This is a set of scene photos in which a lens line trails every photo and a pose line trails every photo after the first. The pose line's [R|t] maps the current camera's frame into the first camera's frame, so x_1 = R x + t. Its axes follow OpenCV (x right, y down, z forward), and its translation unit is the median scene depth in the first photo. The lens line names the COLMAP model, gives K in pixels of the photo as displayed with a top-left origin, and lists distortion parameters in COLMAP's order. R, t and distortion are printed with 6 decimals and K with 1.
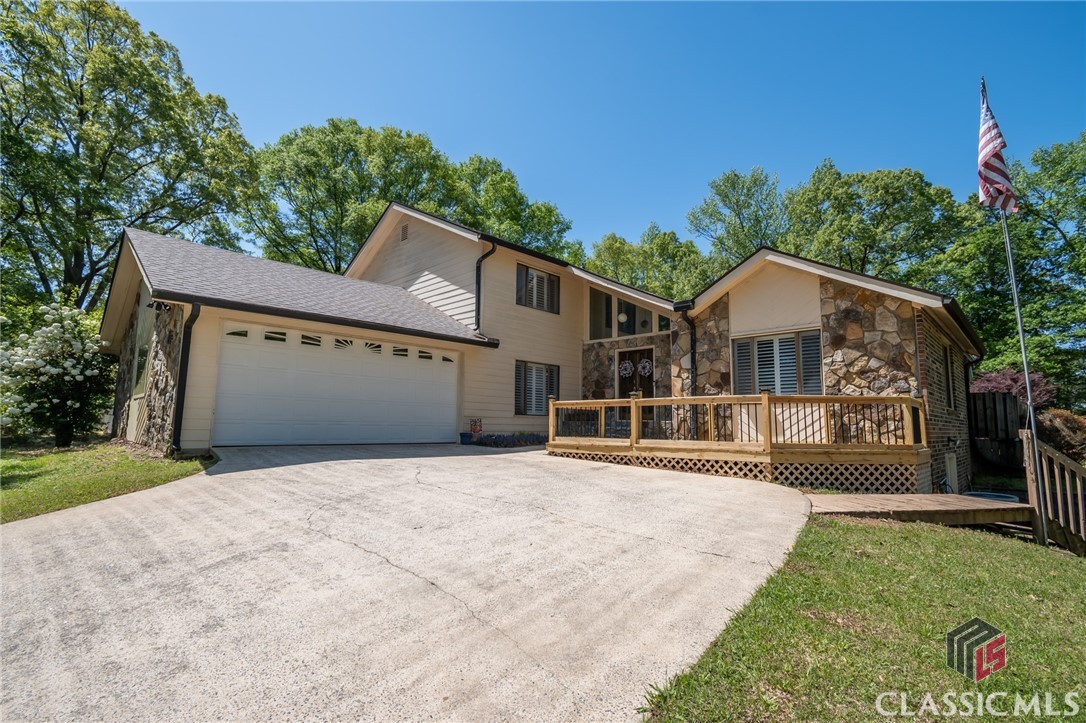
lens RADIAL K [[499.2, 0, 523.8], [0, 499.2, 370.8], [0, 0, 1]] dist [0.002156, -0.000677]
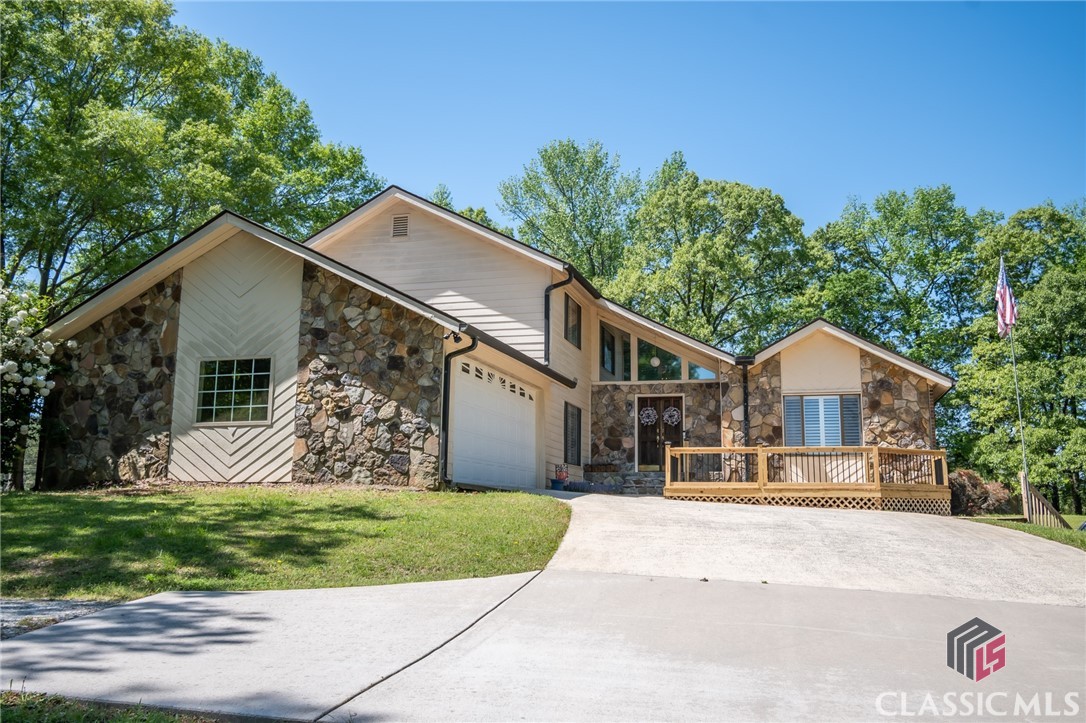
lens RADIAL K [[877.0, 0, 543.0], [0, 877.0, 361.5], [0, 0, 1]] dist [-0.001629, 0.000861]
pose [[0.877607, 0.079204, 0.472792, -0.882532], [-0.053827, 0.996301, -0.066989, 0.016899], [-0.476349, 0.033341, 0.878624, -0.398066]]
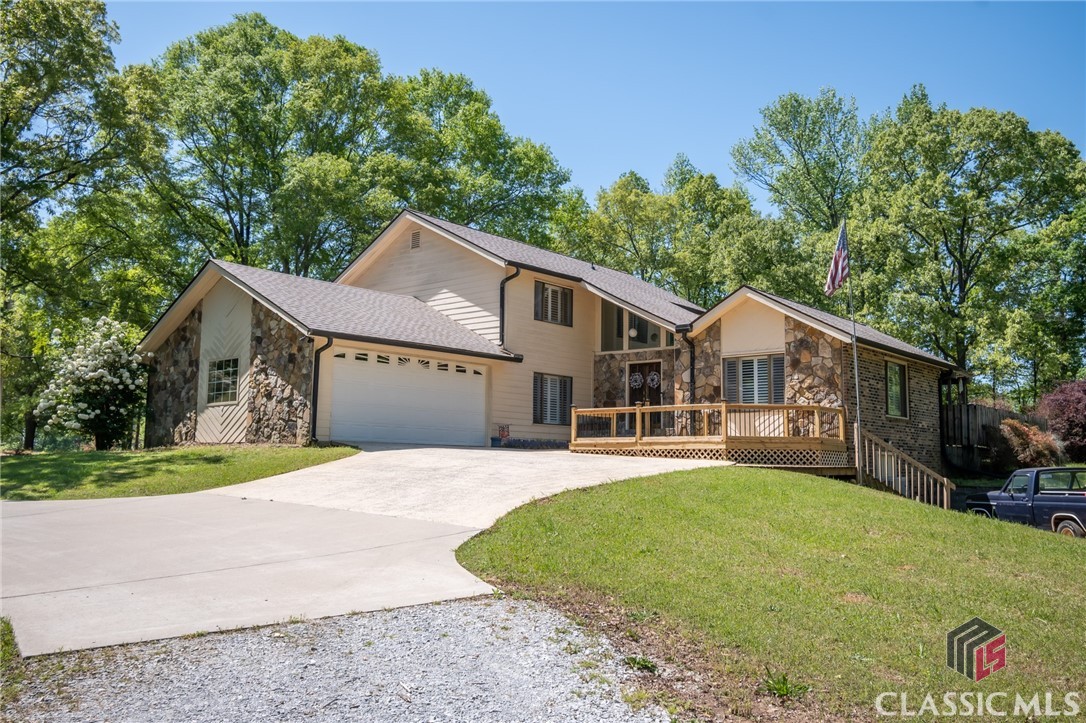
lens RADIAL K [[877.0, 0, 543.0], [0, 877.0, 361.5], [0, 0, 1]] dist [-0.001629, 0.000861]
pose [[0.996606, 0.008284, 0.081896, -0.167729], [-0.007581, 0.999932, -0.008898, -0.031199], [-0.081964, 0.008247, 0.996601, -0.973671]]
